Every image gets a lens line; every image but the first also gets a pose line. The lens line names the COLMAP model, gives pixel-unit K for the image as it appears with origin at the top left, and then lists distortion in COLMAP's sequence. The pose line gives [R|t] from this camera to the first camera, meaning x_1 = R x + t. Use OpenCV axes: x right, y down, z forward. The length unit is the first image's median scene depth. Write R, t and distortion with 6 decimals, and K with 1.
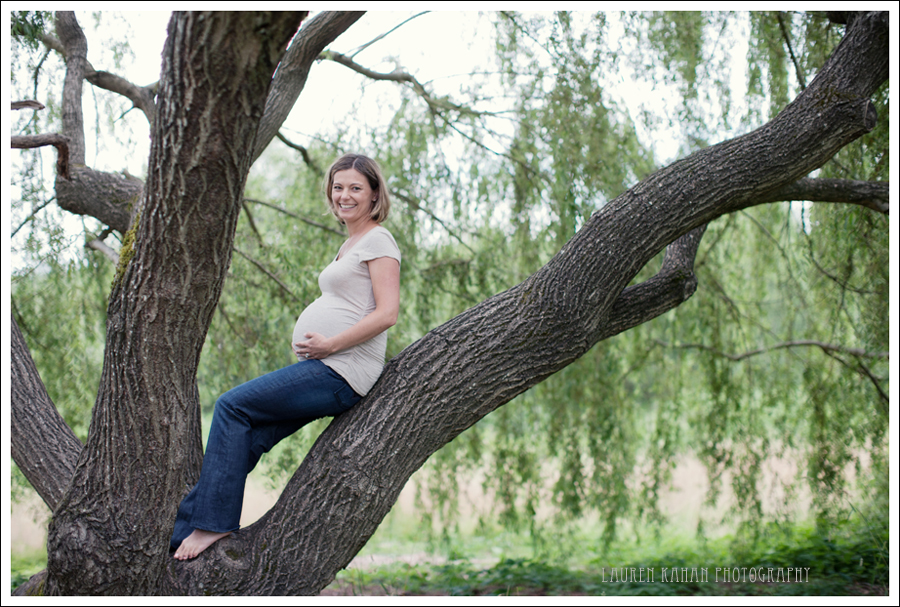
lens RADIAL K [[1289.9, 0, 450.4], [0, 1289.9, 303.8], [0, 0, 1]] dist [-0.003885, 0.000000]
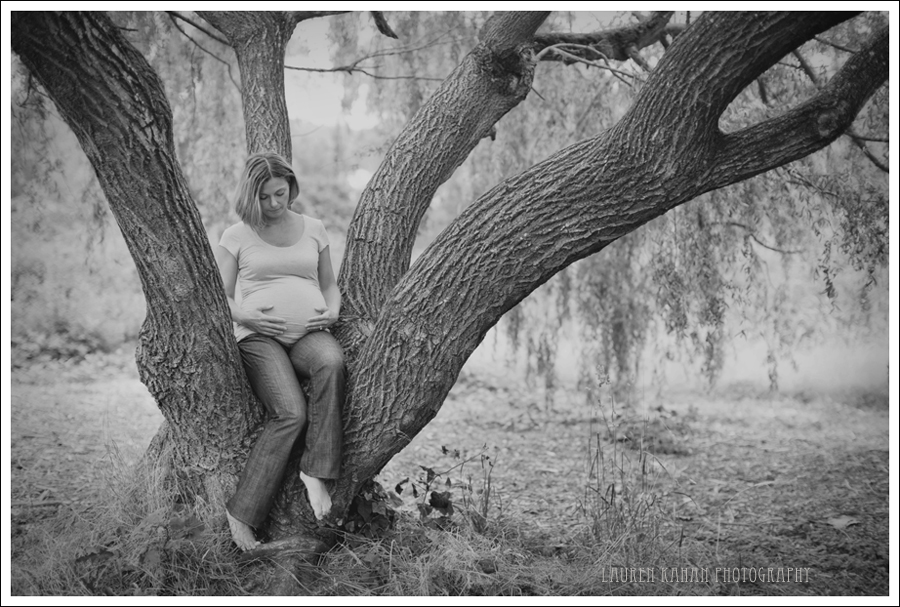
lens RADIAL K [[1289.9, 0, 450.3], [0, 1289.9, 303.5], [0, 0, 1]] dist [-0.003885, 0.000000]
pose [[0.733389, 0.065820, -0.676616, 0.610116], [0.018856, 0.992949, 0.117031, 0.001641], [0.679548, -0.098587, 0.726977, 0.276113]]
